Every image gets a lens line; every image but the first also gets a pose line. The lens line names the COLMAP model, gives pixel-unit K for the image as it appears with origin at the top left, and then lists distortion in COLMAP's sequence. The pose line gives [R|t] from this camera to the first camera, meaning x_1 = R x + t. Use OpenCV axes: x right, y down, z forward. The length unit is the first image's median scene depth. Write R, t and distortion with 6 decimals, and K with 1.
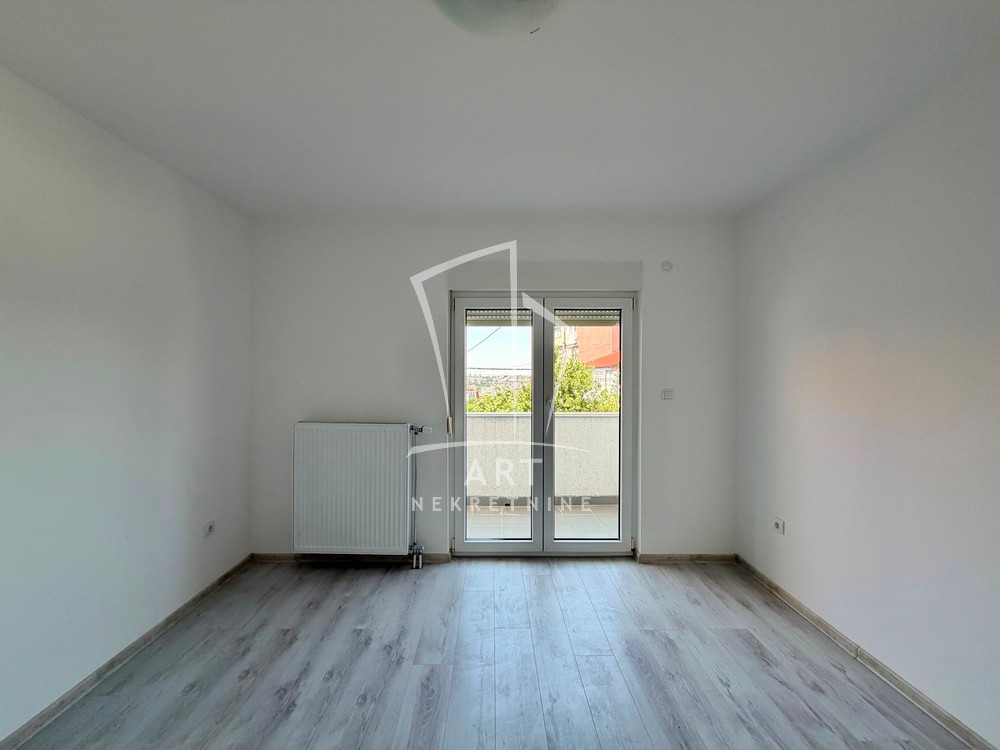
lens RADIAL K [[397.0, 0, 500.2], [0, 397.0, 368.2], [0, 0, 1]] dist [0.000124, -0.000657]
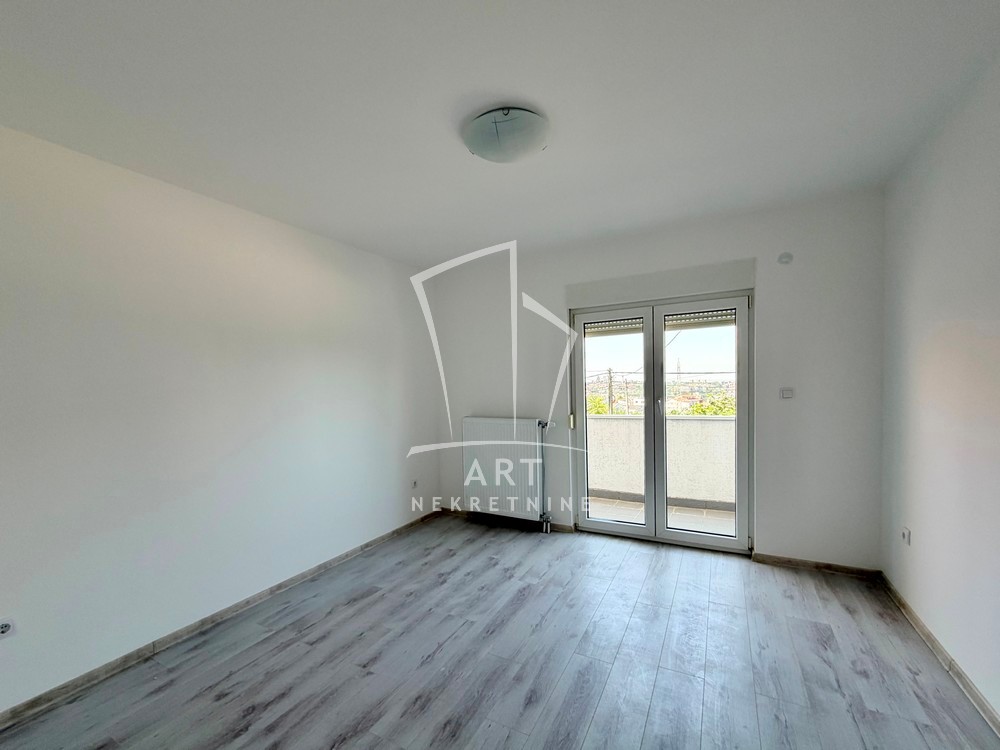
lens RADIAL K [[421.8, 0, 495.9], [0, 421.8, 387.1], [0, 0, 1]] dist [-0.014081, 0.001232]
pose [[0.870702, -0.021090, -0.491359, 0.335845], [0.033704, 0.999290, 0.016833, 0.011187], [0.490655, -0.031217, 0.870795, -0.245759]]
